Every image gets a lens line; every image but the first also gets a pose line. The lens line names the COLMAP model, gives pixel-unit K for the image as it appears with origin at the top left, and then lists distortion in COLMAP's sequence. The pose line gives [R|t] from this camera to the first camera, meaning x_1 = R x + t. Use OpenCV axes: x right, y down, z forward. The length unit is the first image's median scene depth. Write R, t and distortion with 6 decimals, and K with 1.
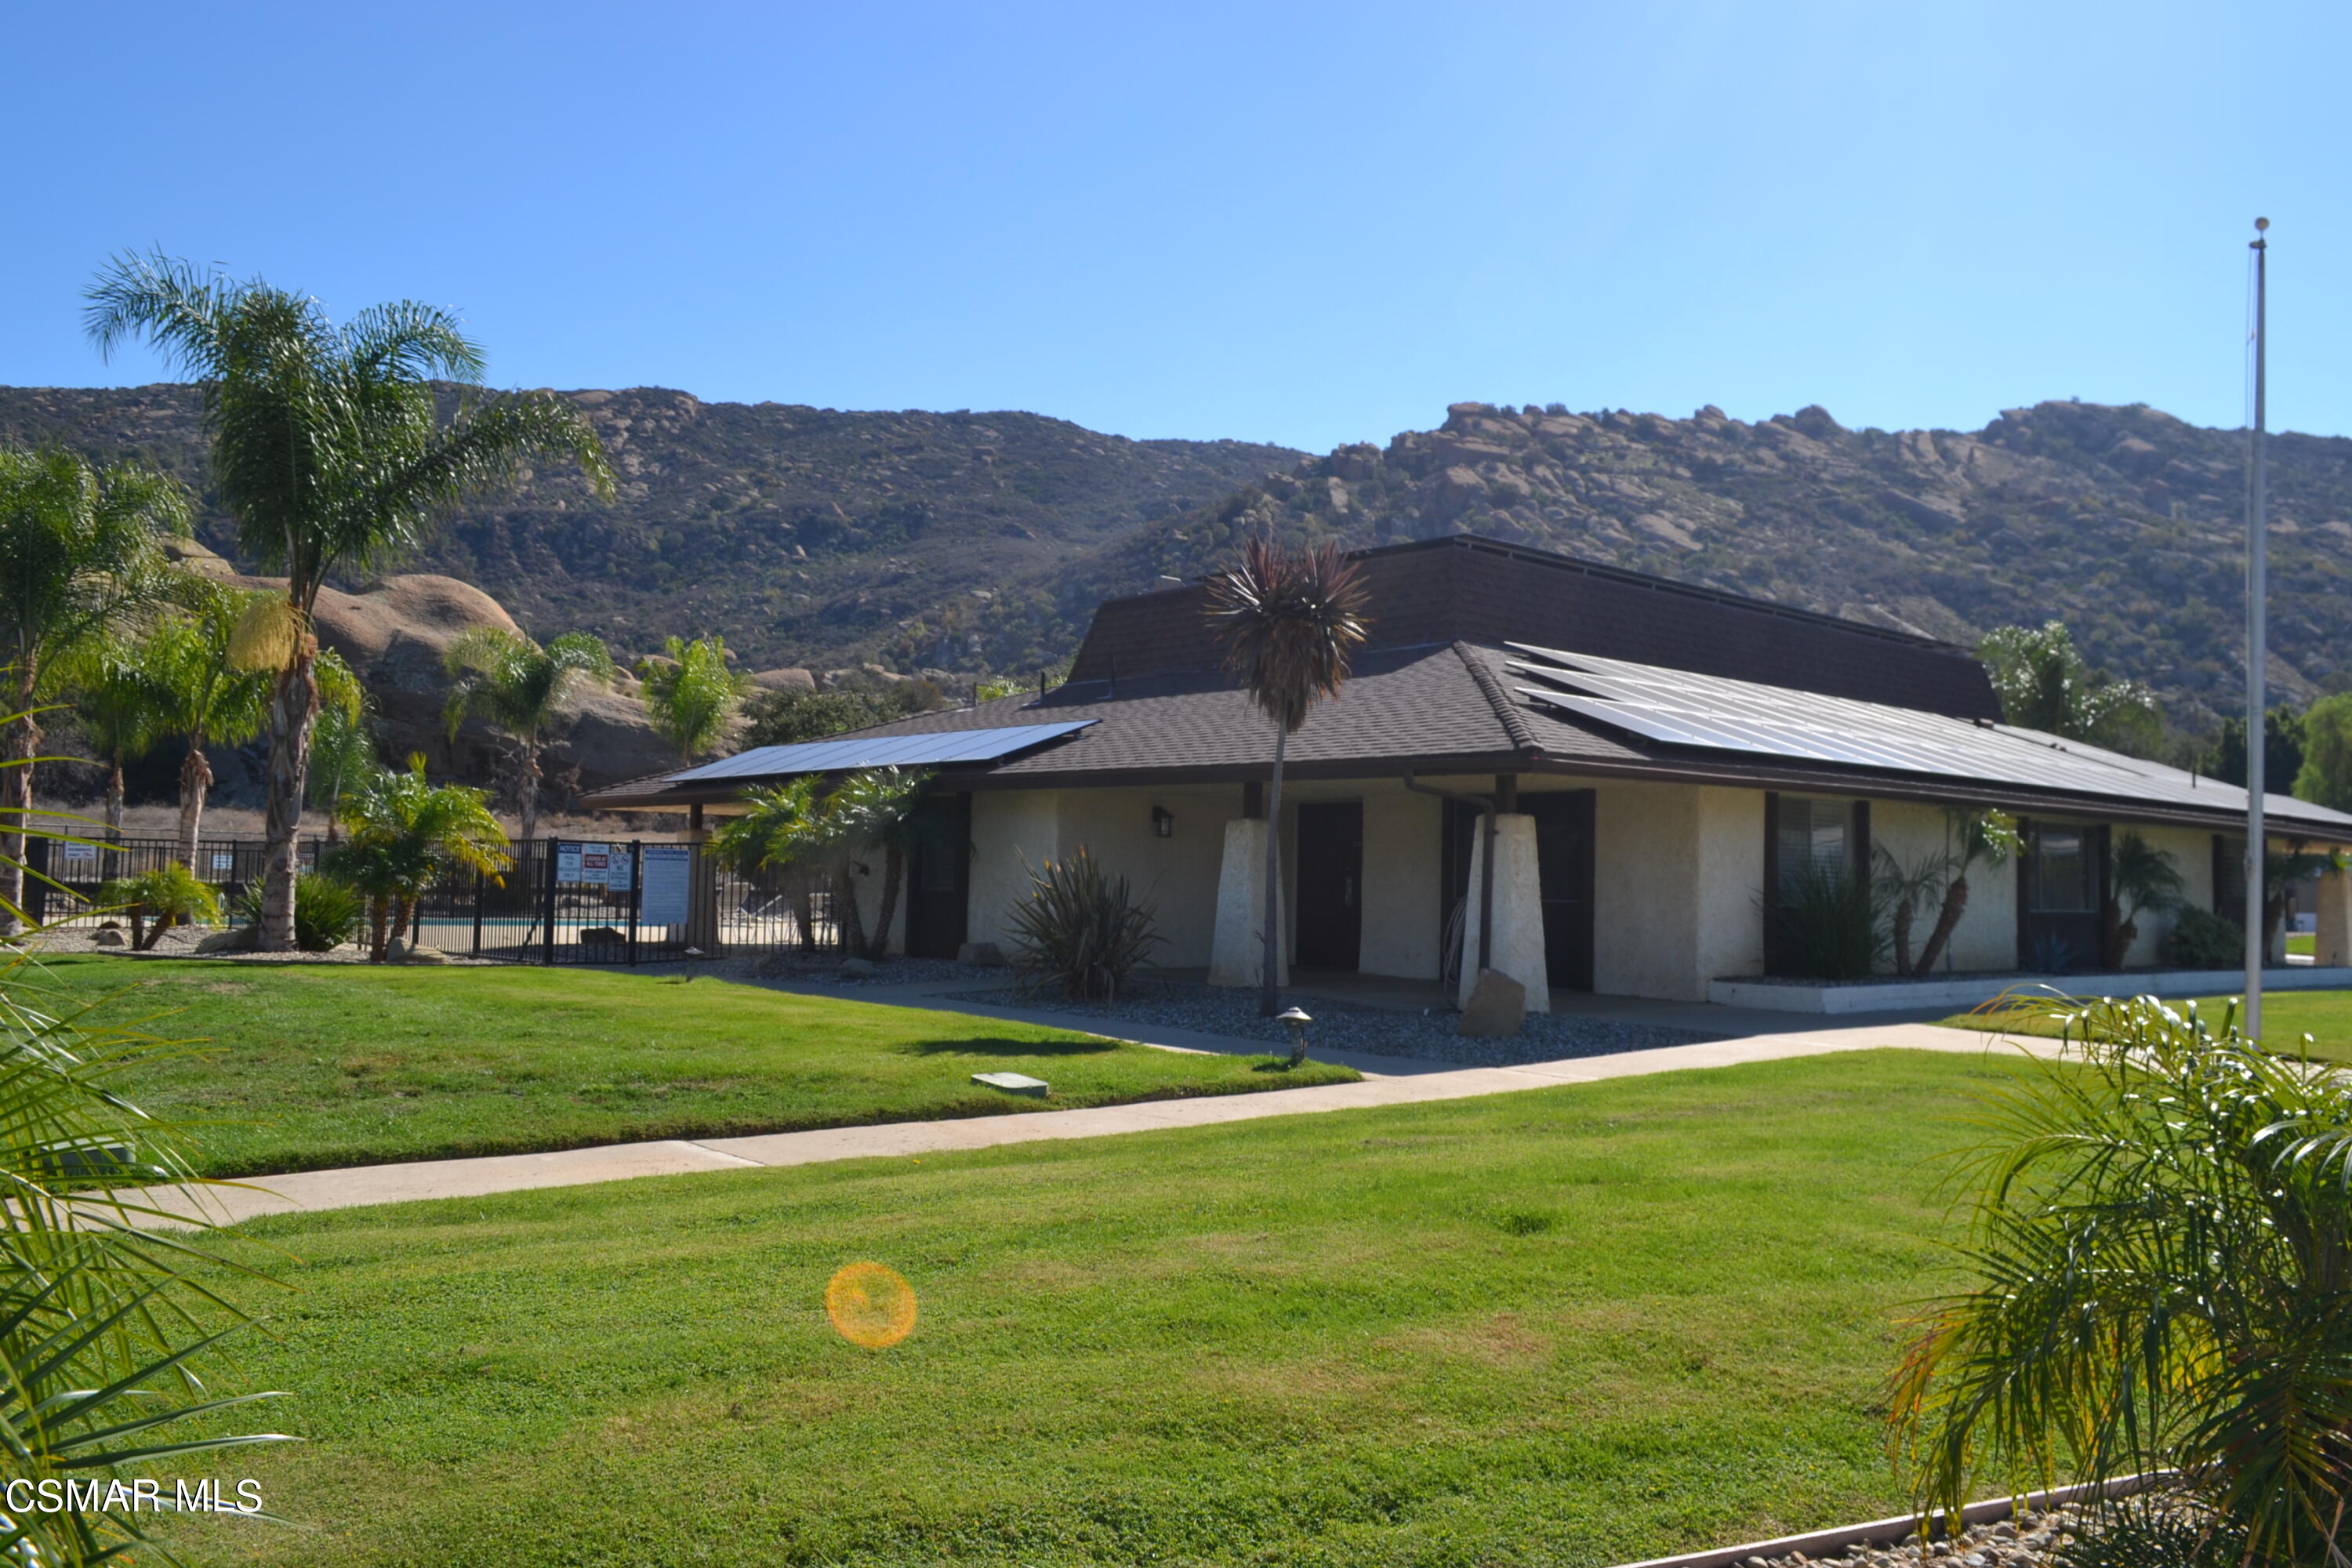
lens RADIAL K [[1864.6, 0, 1197.9], [0, 1864.6, 774.5], [0, 0, 1]] dist [-0.013925, 0.009973]
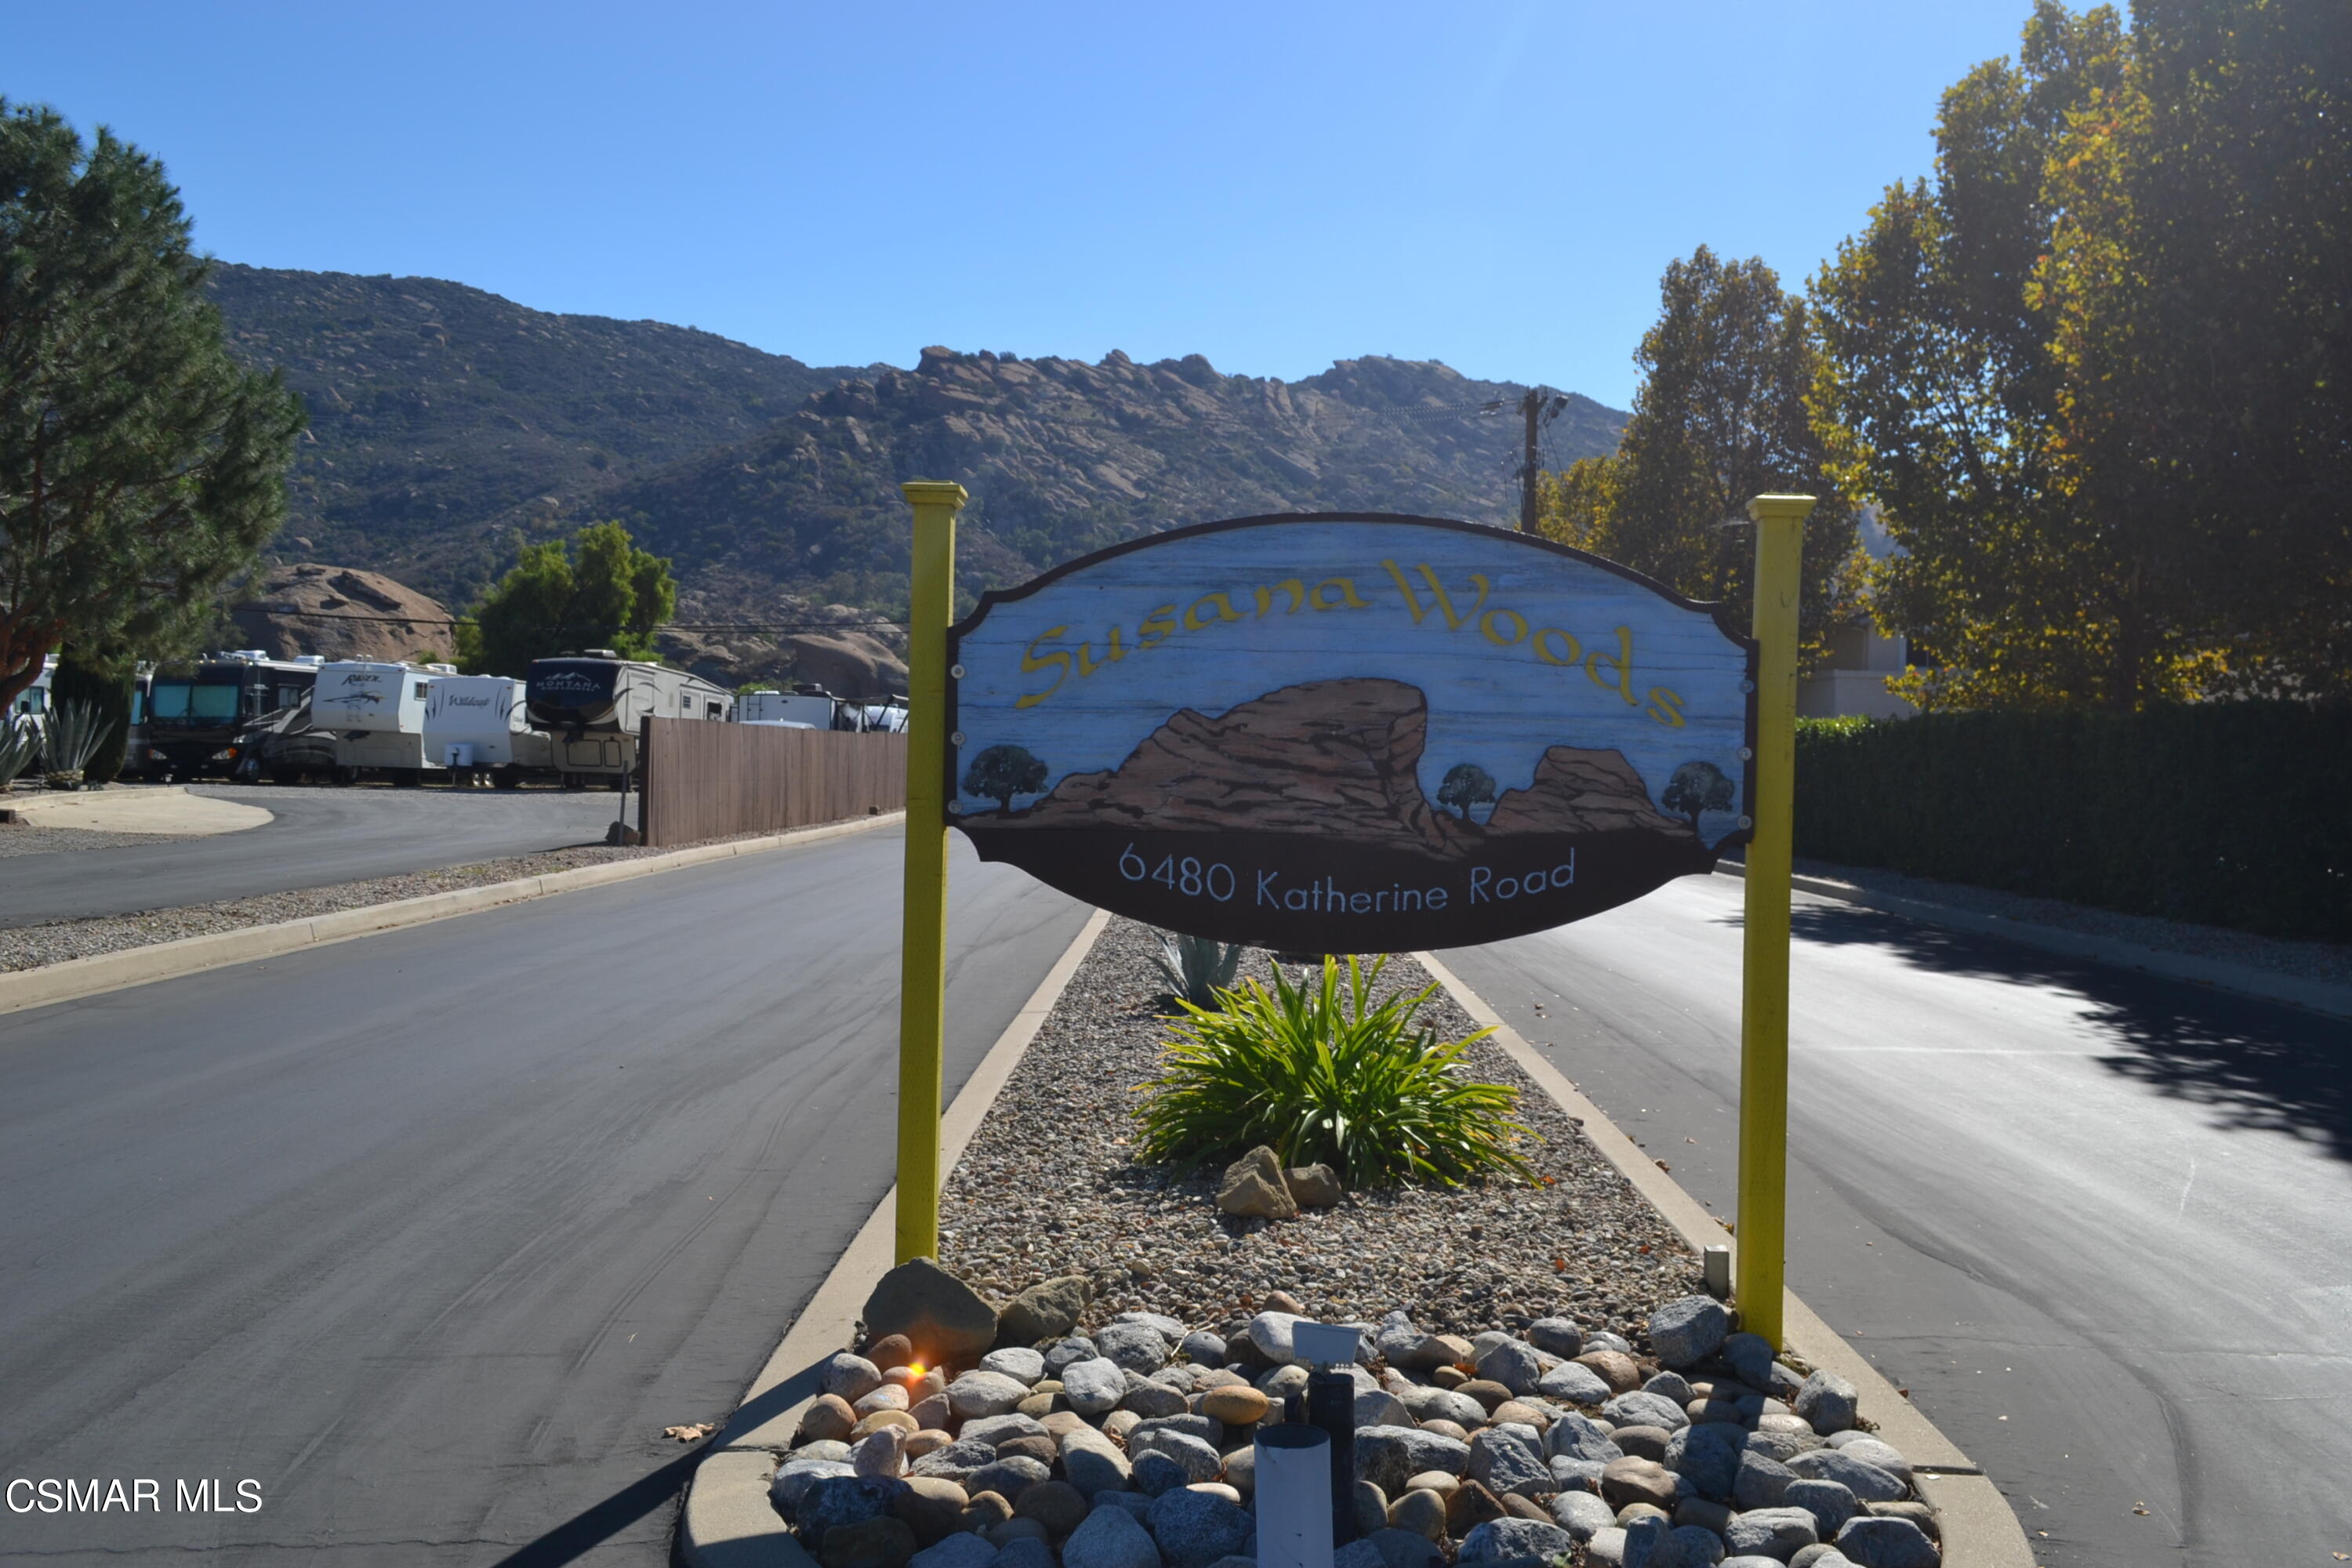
lens RADIAL K [[1956.4, 0, 1179.9], [0, 1956.4, 788.0], [0, 0, 1]] dist [0.001229, 0.001111]
pose [[0.940107, -0.009059, 0.340759, -0.137713], [-0.018897, 0.996725, 0.078632, -0.017025], [-0.340356, -0.080362, 0.936856, -0.256165]]
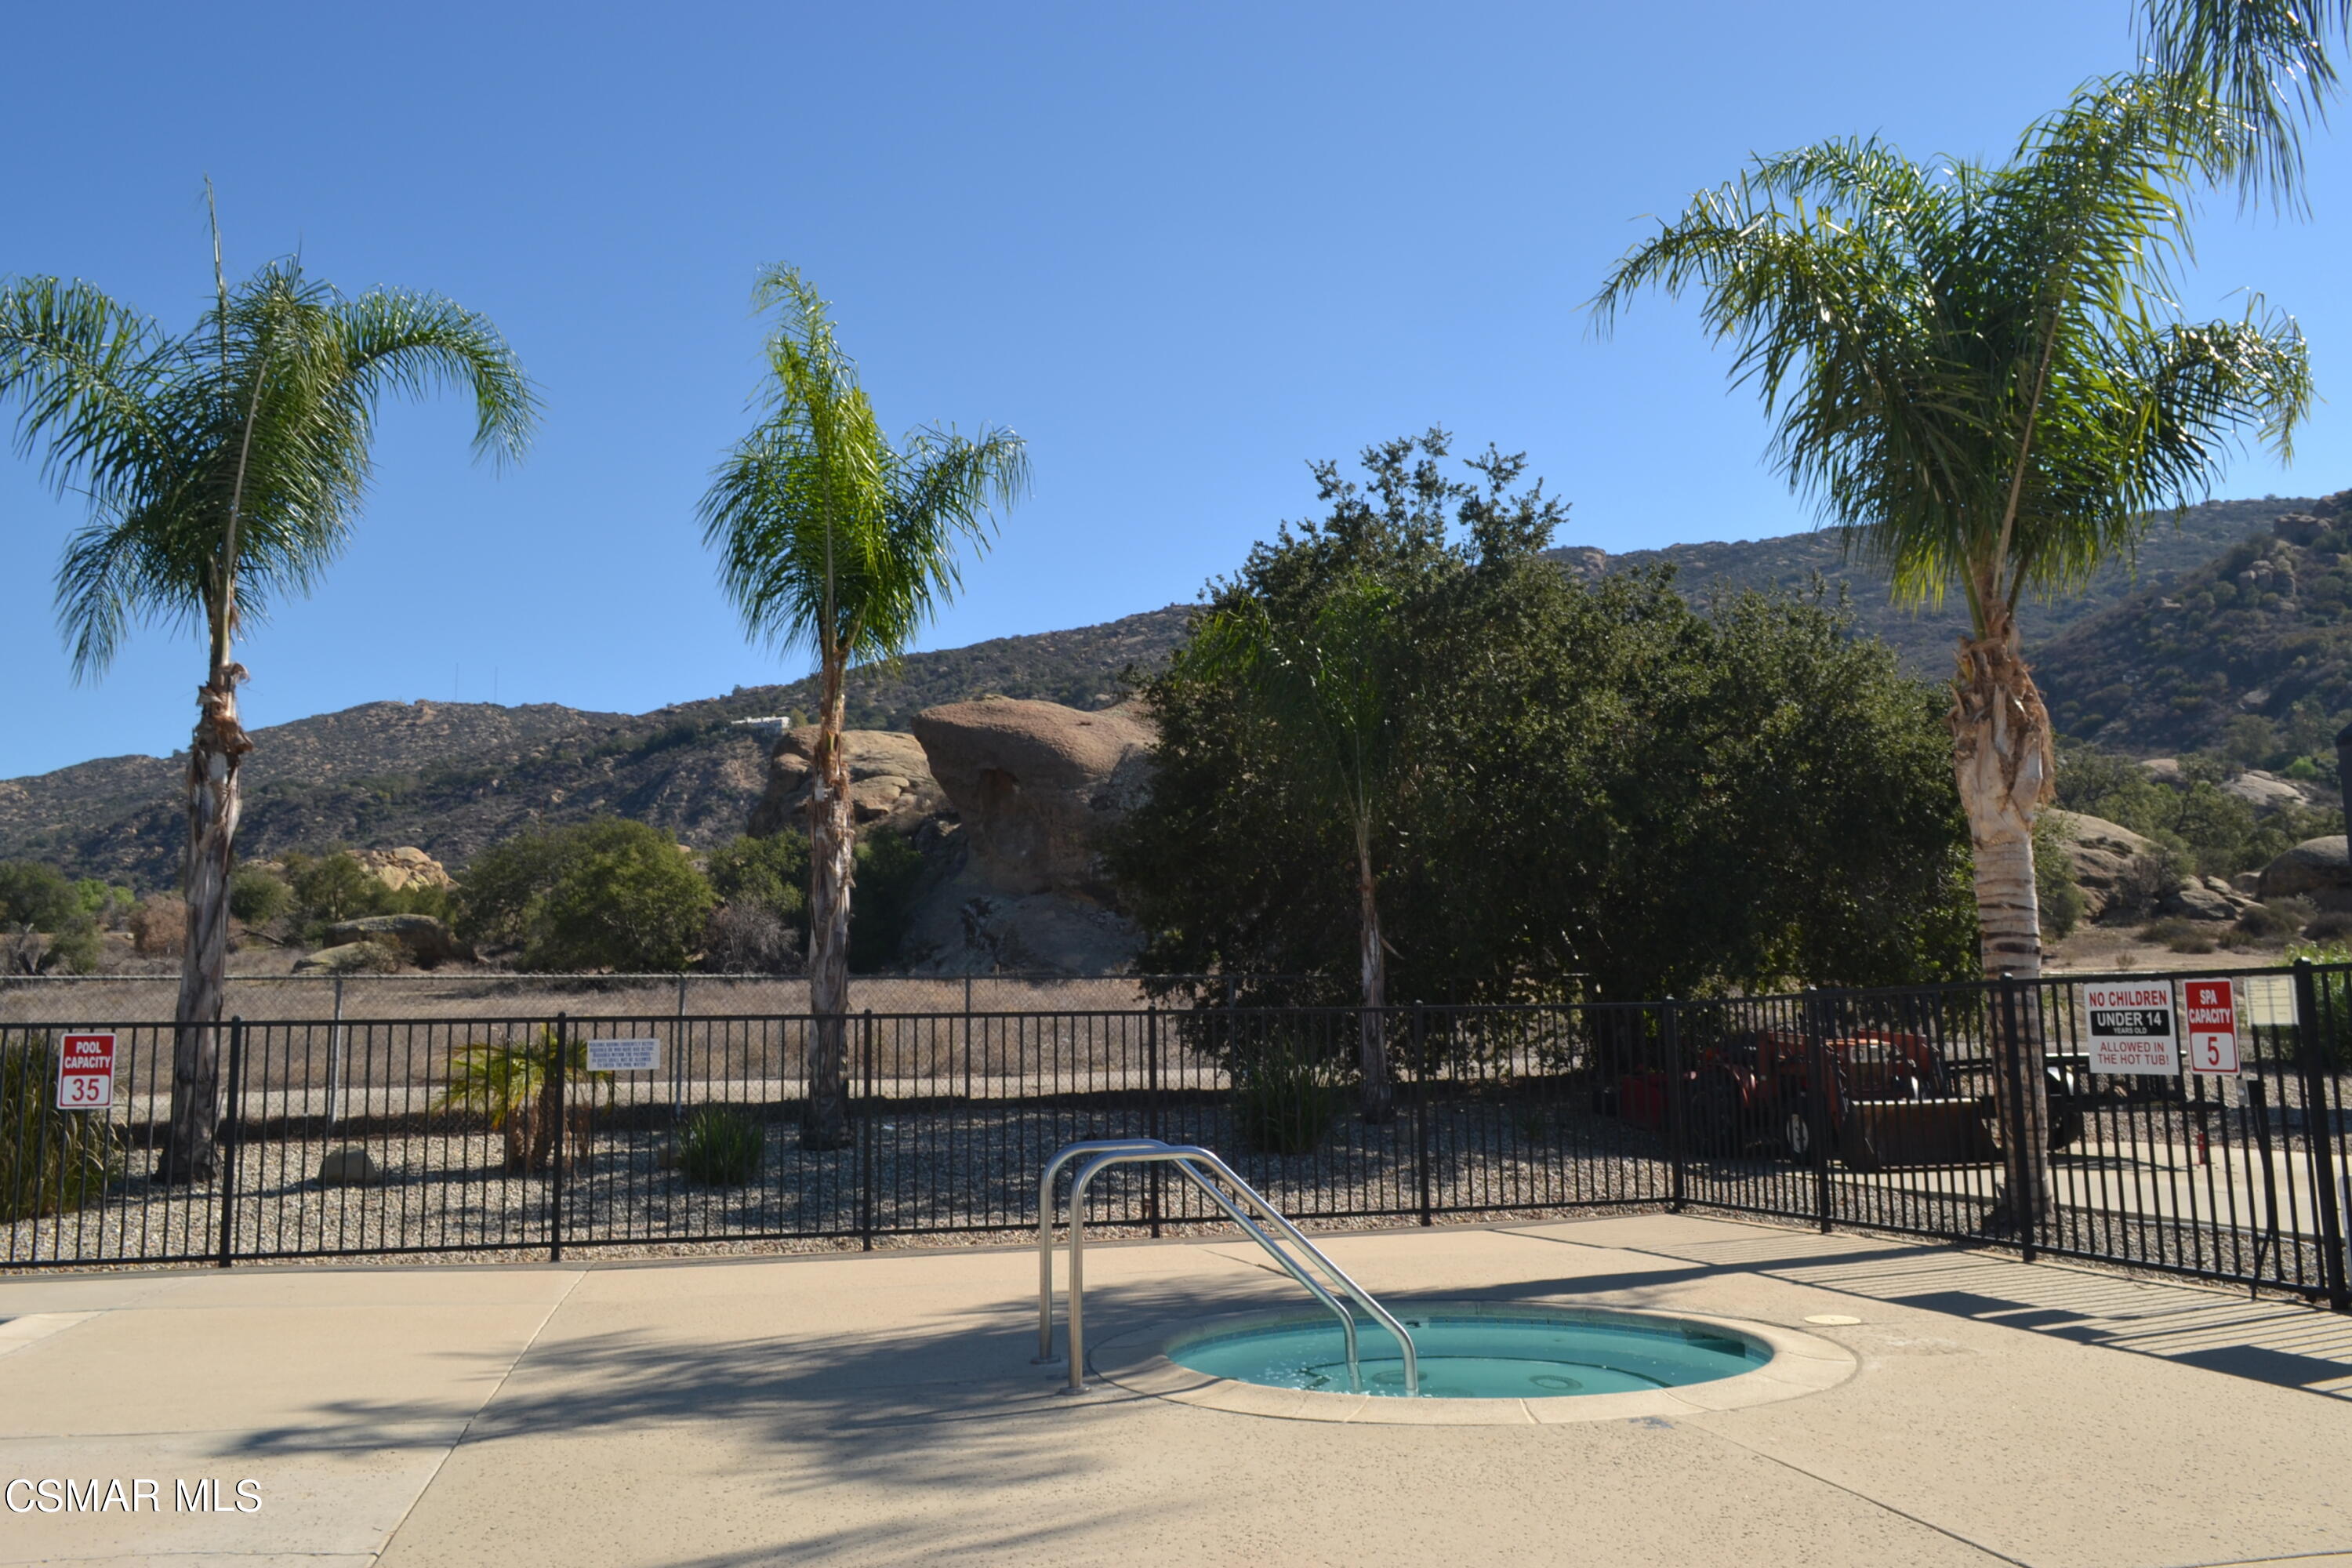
lens RADIAL K [[1864.6, 0, 1186.6], [0, 1864.6, 774.1], [0, 0, 1]] dist [-0.013925, 0.009973]
pose [[0.872678, -0.107580, -0.476298, -0.004081], [0.067035, 0.992588, -0.101371, 0.002438], [0.483673, 0.056535, 0.873421, 0.043209]]
